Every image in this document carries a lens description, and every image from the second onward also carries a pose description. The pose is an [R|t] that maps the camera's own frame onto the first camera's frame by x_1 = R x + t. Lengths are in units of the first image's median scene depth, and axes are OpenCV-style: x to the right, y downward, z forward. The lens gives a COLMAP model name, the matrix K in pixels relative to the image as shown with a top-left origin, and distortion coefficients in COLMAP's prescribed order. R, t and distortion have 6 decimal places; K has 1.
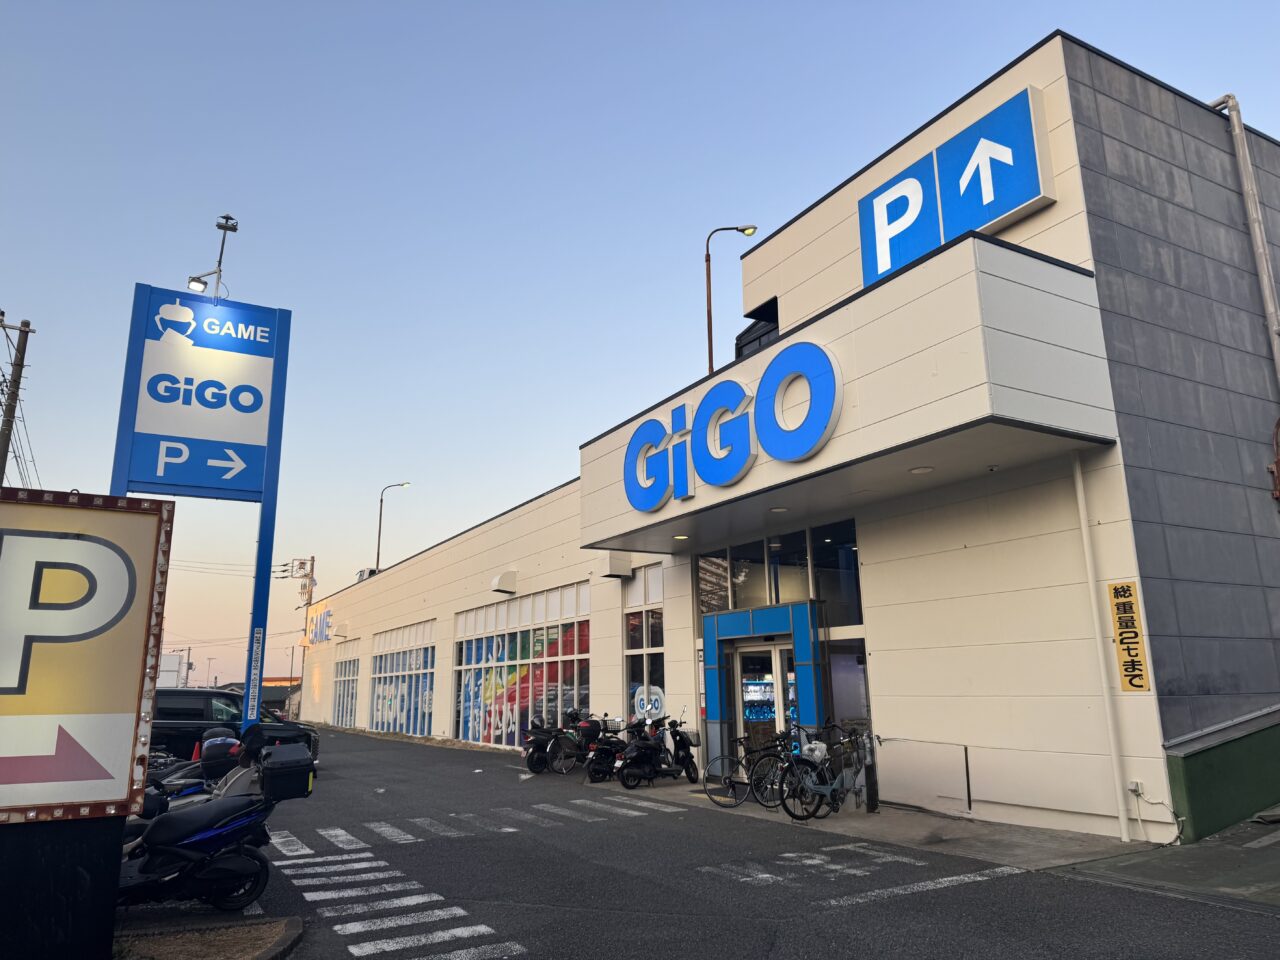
lens RADIAL K [[898.3, 0, 640.0], [0, 898.3, 480.0], [0, 0, 1]] dist [0.113914, -0.188711]
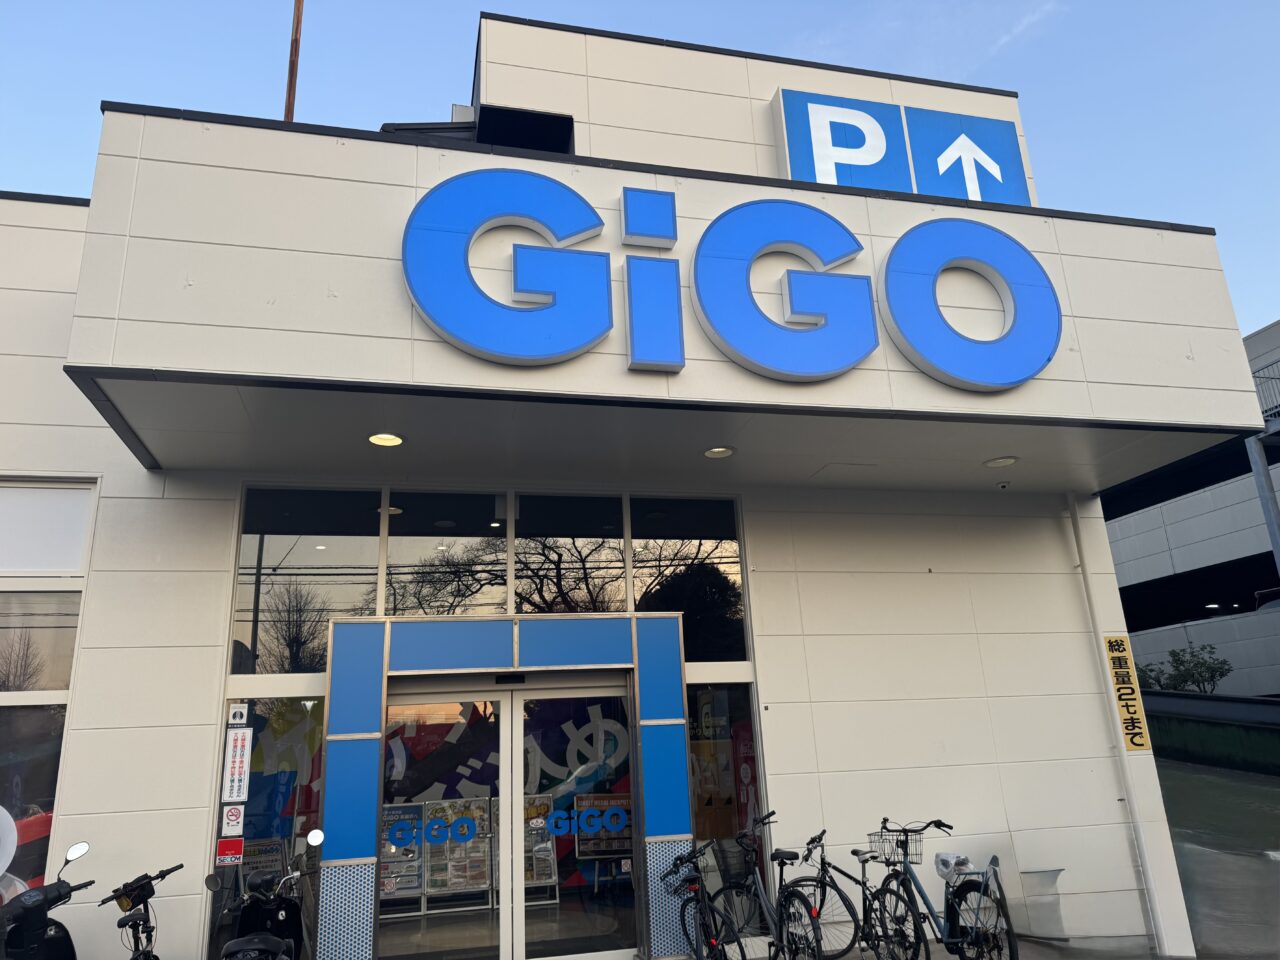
lens RADIAL K [[898.3, 0, 640.0], [0, 898.3, 480.0], [0, 0, 1]] dist [0.113914, -0.188711]
pose [[0.260699, 0.283113, 0.922975, -0.543686], [-0.174006, 0.954157, -0.243529, 0.278700], [-0.949609, -0.097116, 0.298011, 1.211721]]
